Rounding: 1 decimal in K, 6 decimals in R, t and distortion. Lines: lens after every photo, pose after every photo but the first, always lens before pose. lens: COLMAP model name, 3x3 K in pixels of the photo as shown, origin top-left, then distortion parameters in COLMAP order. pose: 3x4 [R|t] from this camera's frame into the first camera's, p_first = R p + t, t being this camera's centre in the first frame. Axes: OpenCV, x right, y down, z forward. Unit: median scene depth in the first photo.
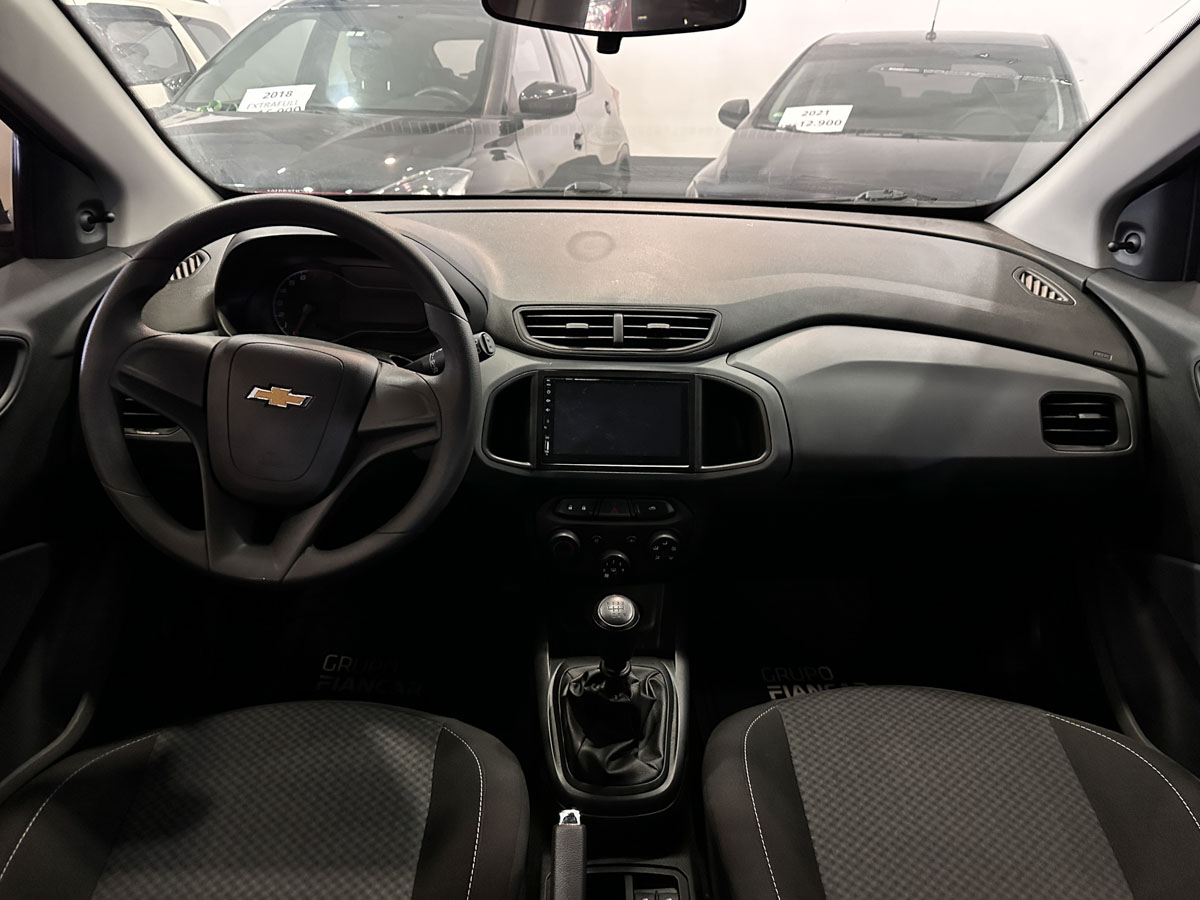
lens RADIAL K [[847.5, 0, 595.2], [0, 847.5, 449.7], [0, 0, 1]] dist [0.077688, -0.075132]
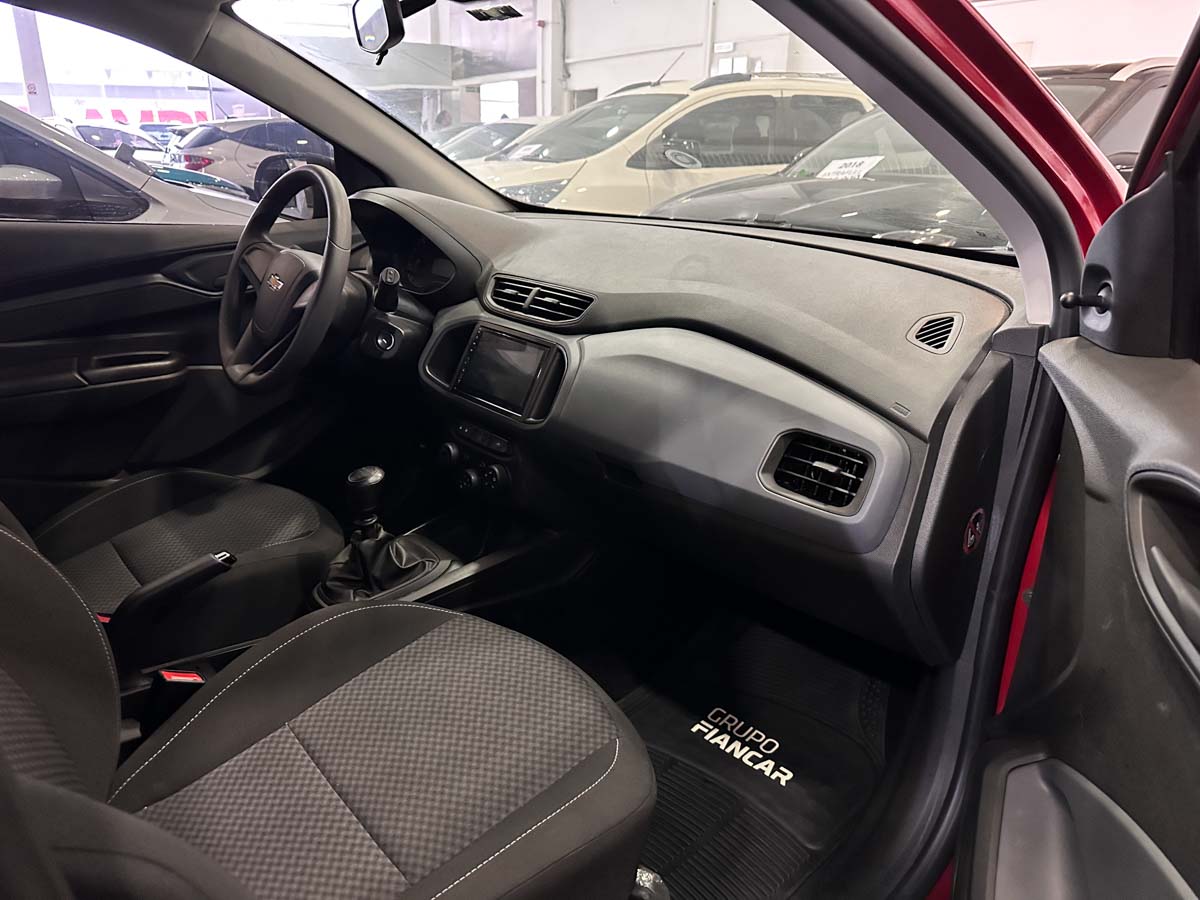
lens RADIAL K [[847.5, 0, 595.2], [0, 847.5, 449.7], [0, 0, 1]] dist [0.077688, -0.075132]
pose [[0.636460, 0.247055, -0.730673, 1.034682], [-0.317936, 0.947123, 0.043300, -0.018346], [0.702734, 0.204748, 0.681354, 0.272789]]
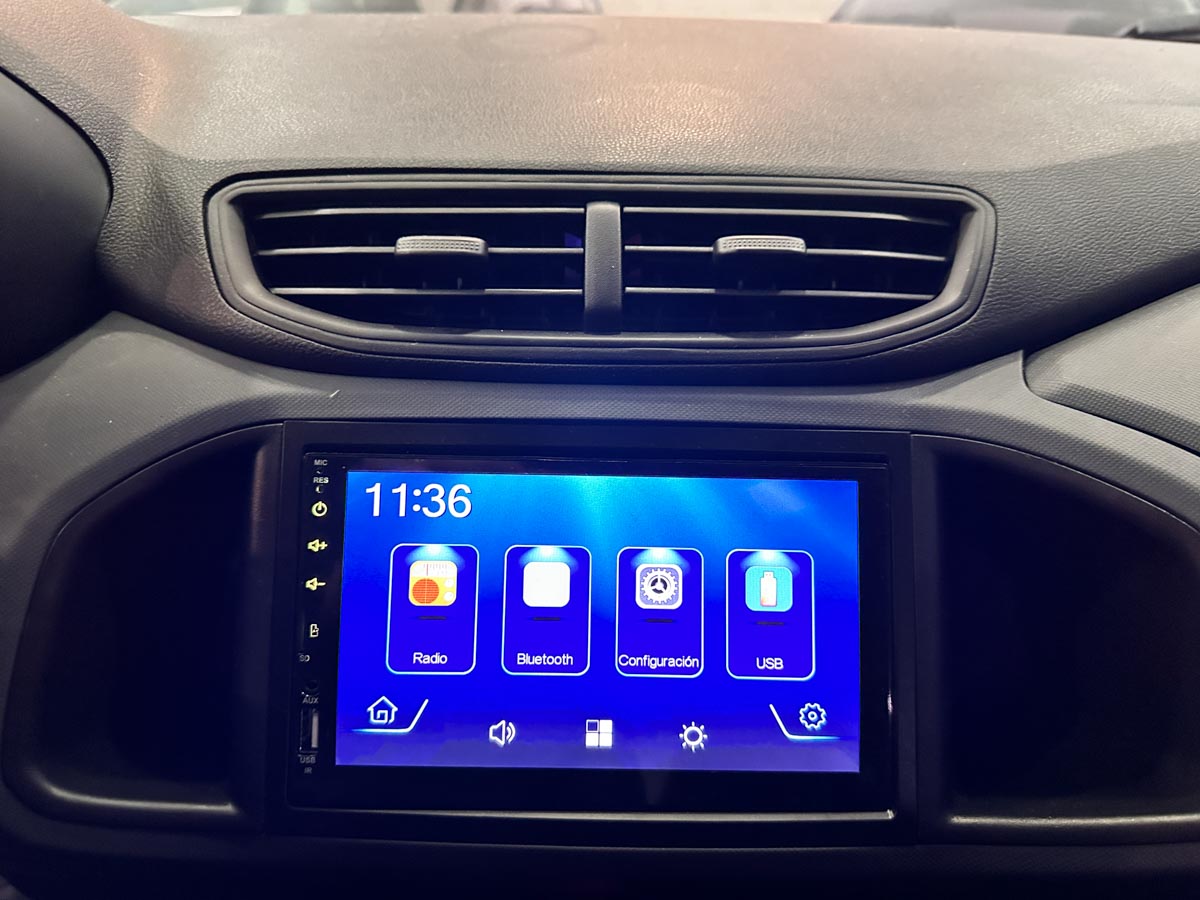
lens RADIAL K [[847.5, 0, 595.2], [0, 847.5, 449.7], [0, 0, 1]] dist [0.077688, -0.075132]
pose [[0.999498, -0.003844, -0.031447, 0.032550], [0.003423, 0.999904, -0.013434, -0.080210], [0.031496, 0.013320, 0.999415, 0.738126]]
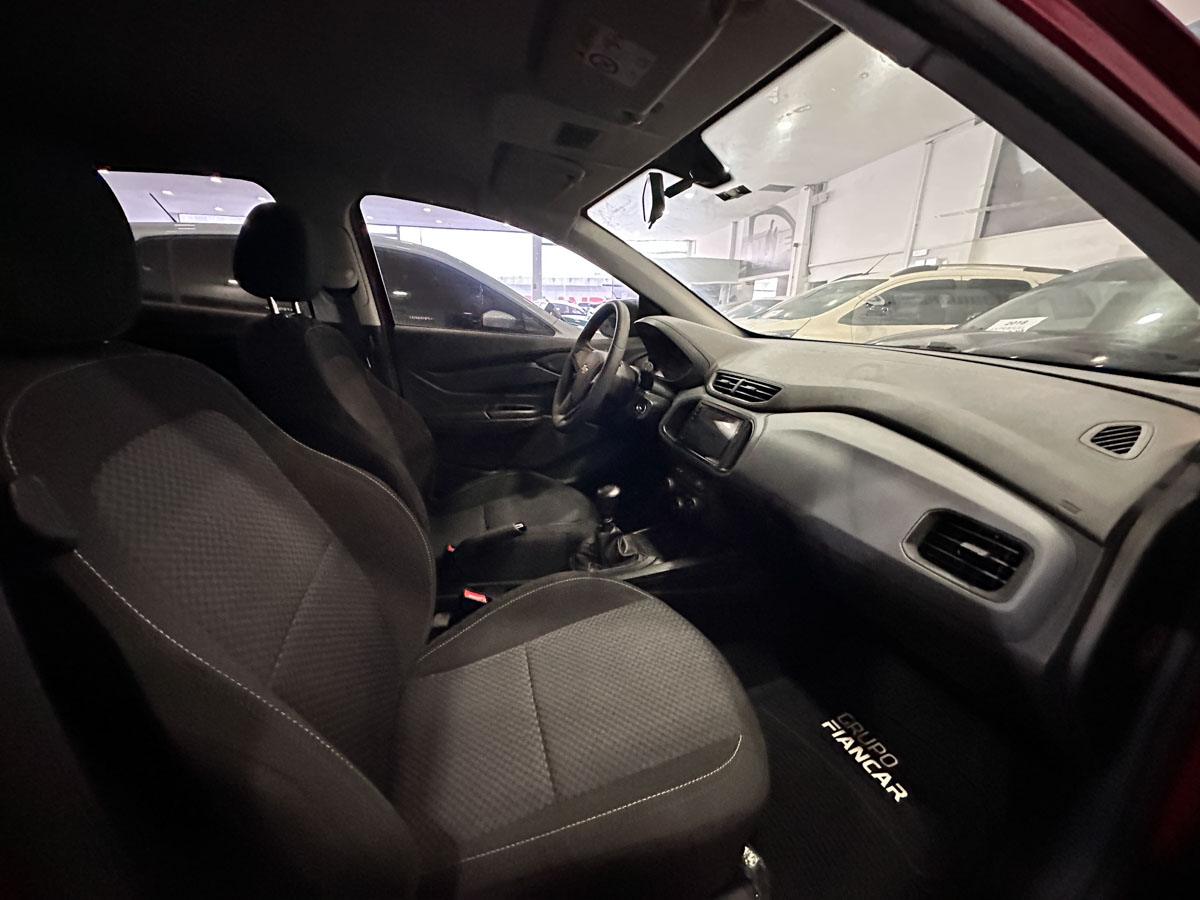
lens RADIAL K [[476.7, 0, 603.5], [0, 476.7, 448.3], [0, 0, 1]] dist [-0.000911, 0.000100]
pose [[0.266911, 0.251028, -0.930453, 0.902549], [-0.413884, 0.901767, 0.124562, -0.035152], [0.870321, 0.351853, 0.344588, 0.462418]]
